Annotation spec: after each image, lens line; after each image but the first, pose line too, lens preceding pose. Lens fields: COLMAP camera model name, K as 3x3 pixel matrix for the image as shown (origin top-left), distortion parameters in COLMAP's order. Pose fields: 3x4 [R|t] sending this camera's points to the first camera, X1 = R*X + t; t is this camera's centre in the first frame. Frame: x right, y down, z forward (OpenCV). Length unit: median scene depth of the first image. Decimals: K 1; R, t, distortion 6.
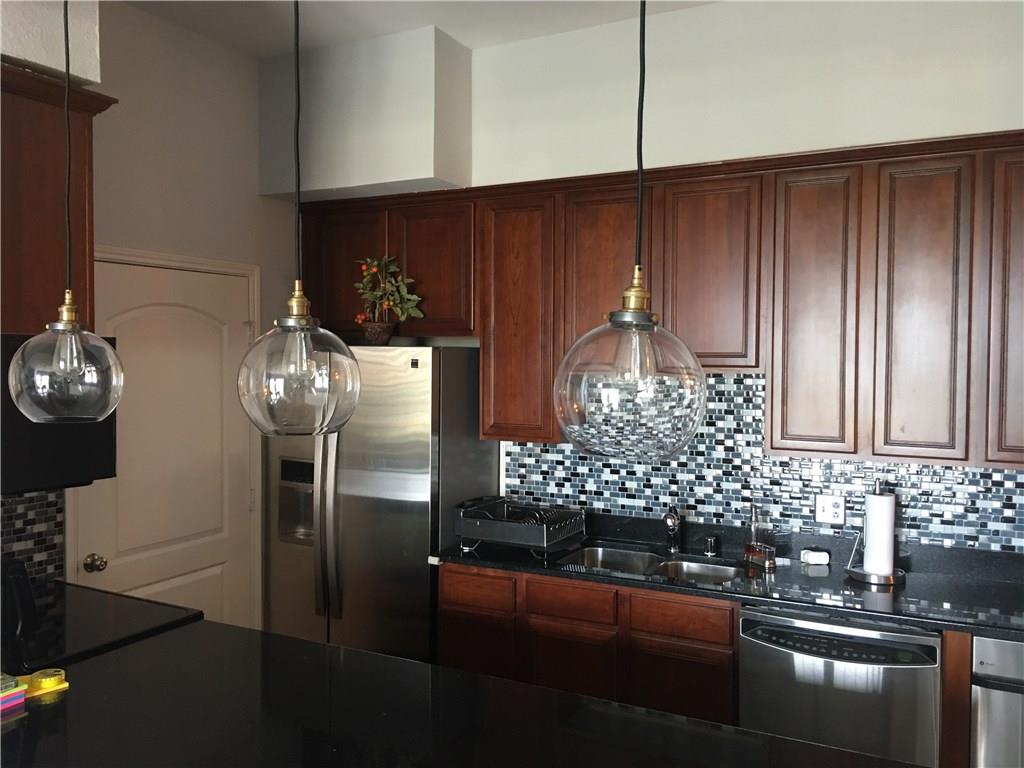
lens RADIAL K [[876.4, 0, 511.2], [0, 876.4, 377.5], [0, 0, 1]] dist [0.073364, -0.097164]
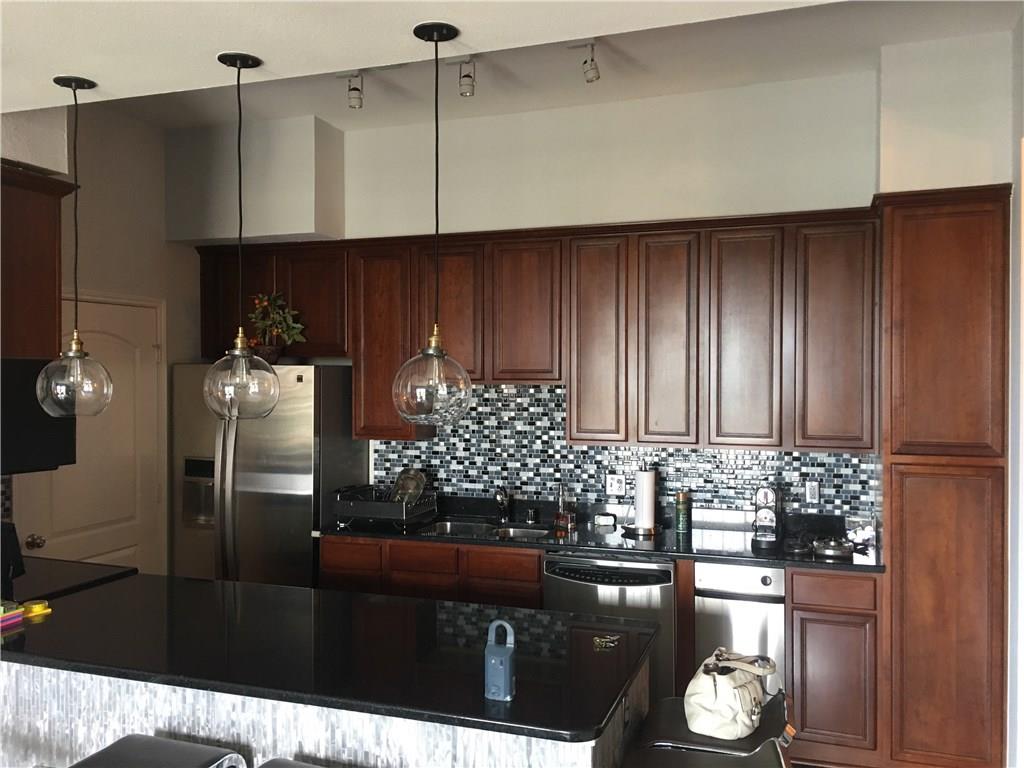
lens RADIAL K [[876.4, 0, 511.3], [0, 876.4, 382.5], [0, 0, 1]] dist [0.073364, -0.097164]
pose [[0.989843, -0.005823, 0.142044, 0.012085], [0.007724, 0.999888, -0.012832, 0.008542], [-0.141953, 0.013799, 0.989777, -0.314278]]
